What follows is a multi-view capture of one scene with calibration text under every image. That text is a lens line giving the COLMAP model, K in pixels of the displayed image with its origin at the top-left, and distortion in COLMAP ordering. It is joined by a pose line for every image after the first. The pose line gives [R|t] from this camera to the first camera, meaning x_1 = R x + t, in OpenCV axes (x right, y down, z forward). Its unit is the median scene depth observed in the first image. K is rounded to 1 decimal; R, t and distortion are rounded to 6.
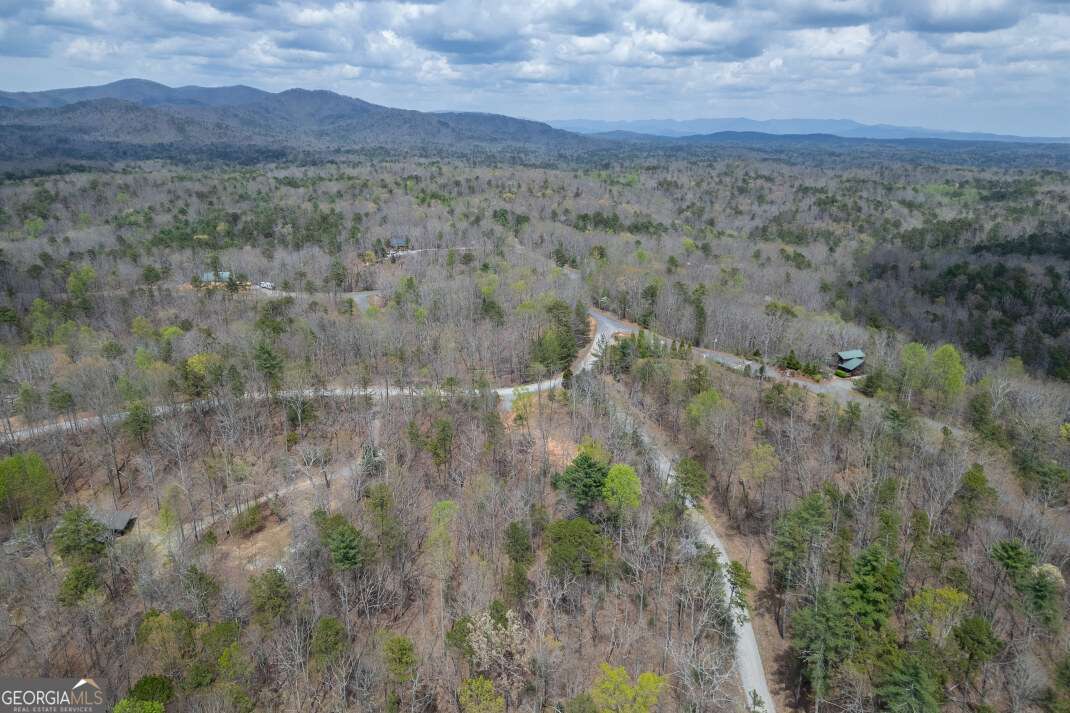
lens RADIAL K [[750.6, 0, 534.9], [0, 750.6, 358.9], [0, 0, 1]] dist [0.076968, -0.047570]
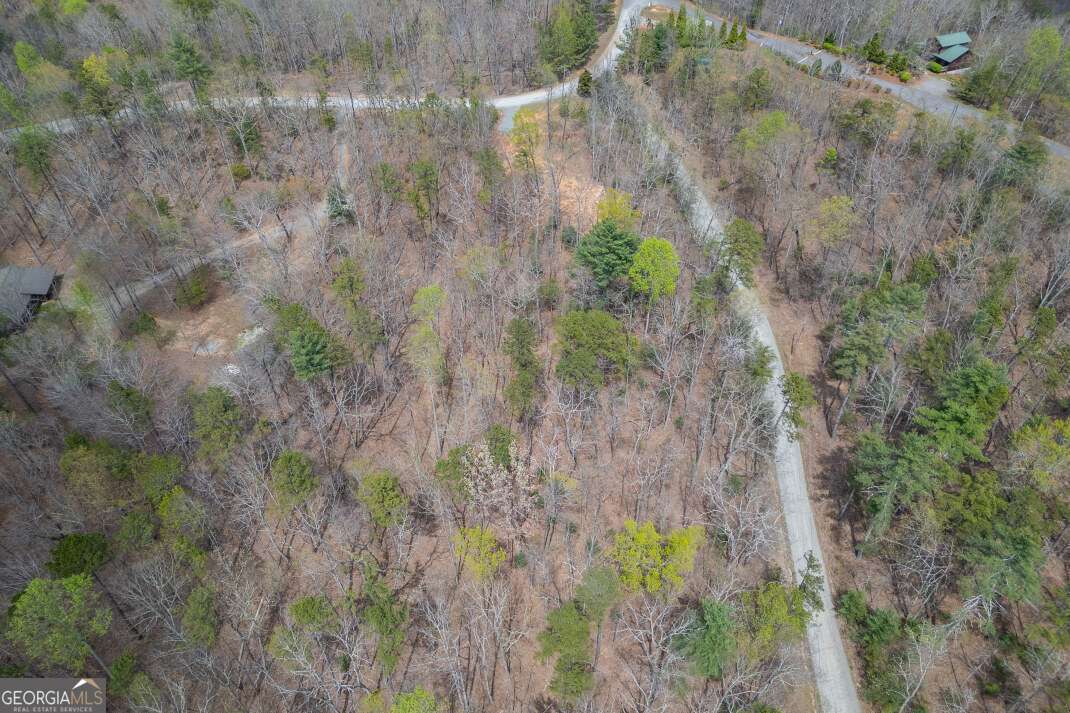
lens RADIAL K [[750.6, 0, 532.7], [0, 750.6, 360.1], [0, 0, 1]] dist [0.076968, -0.047570]
pose [[0.999963, 0.002122, -0.008326, -0.003431], [0.001639, 0.904139, 0.427235, -0.056449], [0.008434, -0.427233, 0.904102, 0.185834]]
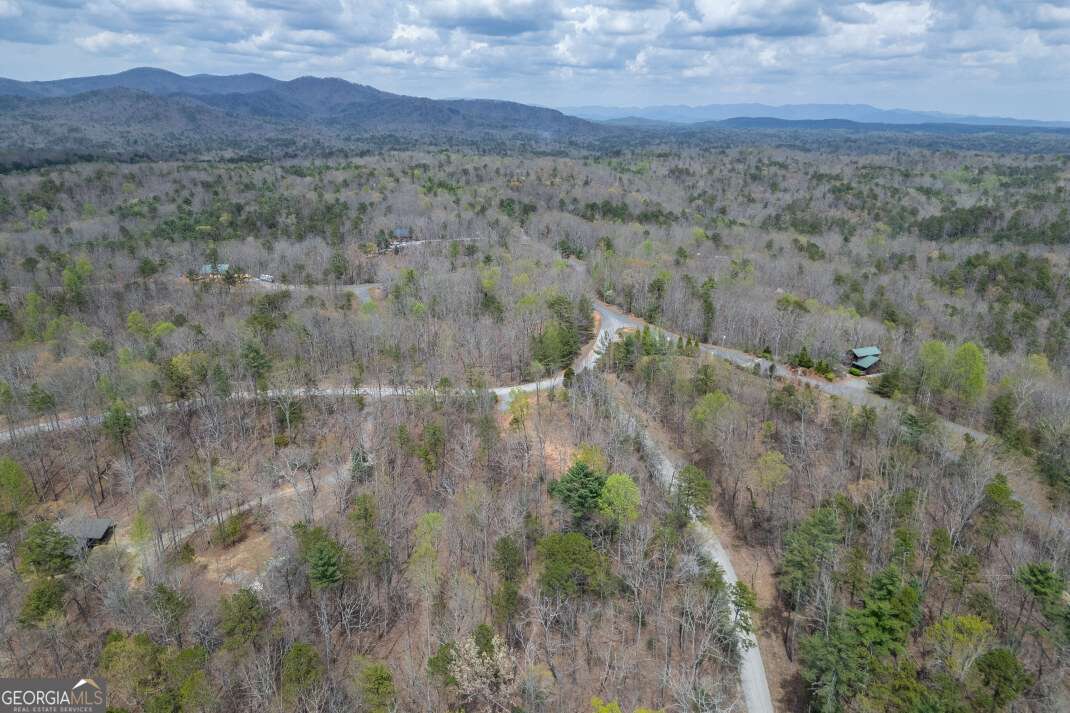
lens RADIAL K [[750.6, 0, 534.1], [0, 750.6, 356.9], [0, 0, 1]] dist [0.076968, -0.047570]
pose [[0.999857, 0.000904, -0.016891, 0.017635], [-0.000680, 0.999912, 0.013273, -0.014488], [0.016902, -0.013260, 0.999769, 0.043195]]
